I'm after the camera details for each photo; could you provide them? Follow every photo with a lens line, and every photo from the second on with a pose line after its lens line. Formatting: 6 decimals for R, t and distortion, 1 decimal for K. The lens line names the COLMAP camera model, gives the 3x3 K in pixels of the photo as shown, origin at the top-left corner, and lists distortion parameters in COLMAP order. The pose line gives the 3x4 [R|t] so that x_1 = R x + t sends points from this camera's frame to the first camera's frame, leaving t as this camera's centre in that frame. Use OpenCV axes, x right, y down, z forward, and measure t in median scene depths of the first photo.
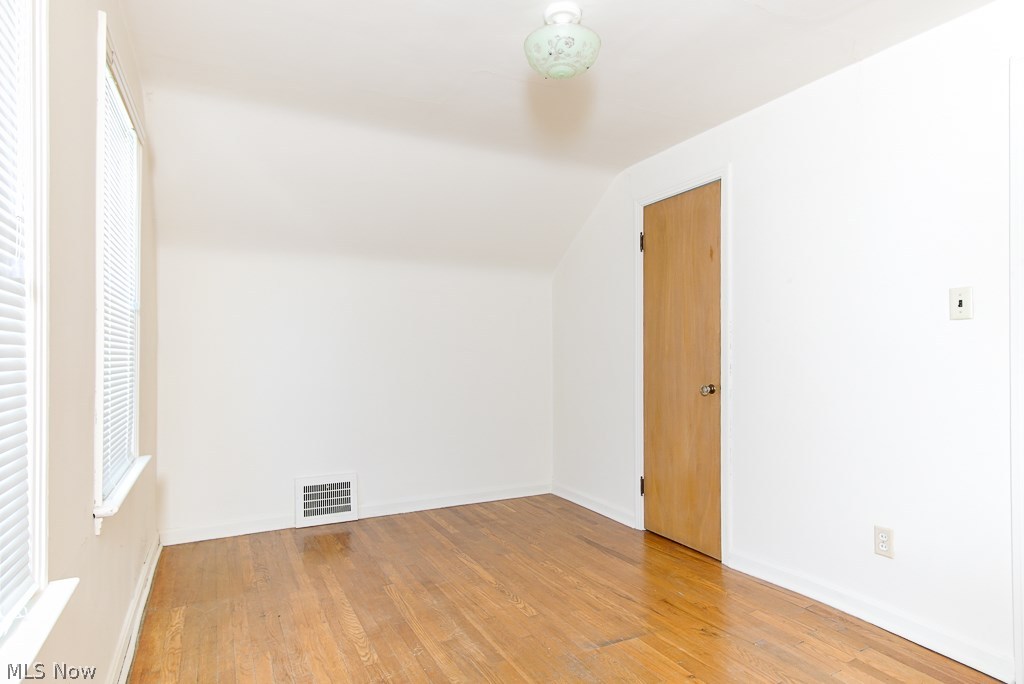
lens RADIAL K [[545.0, 0, 512.0], [0, 545.0, 342.0], [0, 0, 1]] dist [-0.003179, 0.013176]
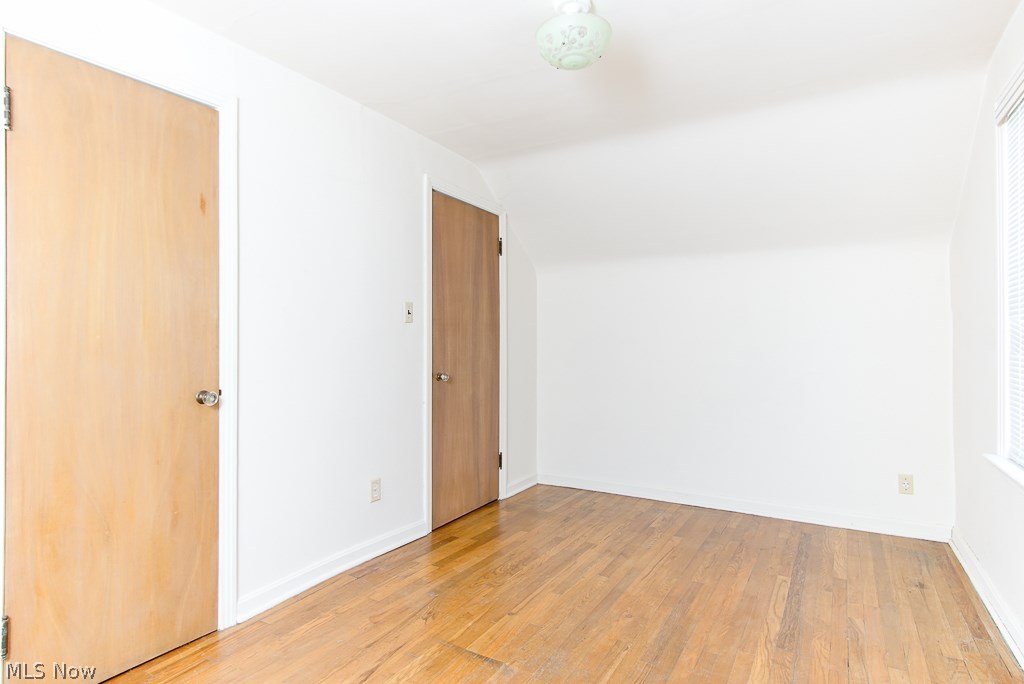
lens RADIAL K [[572.0, 0, 513.2], [0, 572.0, 336.5], [0, 0, 1]] dist [-0.000082, 0.000327]
pose [[-0.522965, 0.006702, 0.852328, -0.594323], [-0.015833, 0.999720, -0.017576, 0.017745], [-0.852207, -0.022687, -0.522712, 1.315414]]
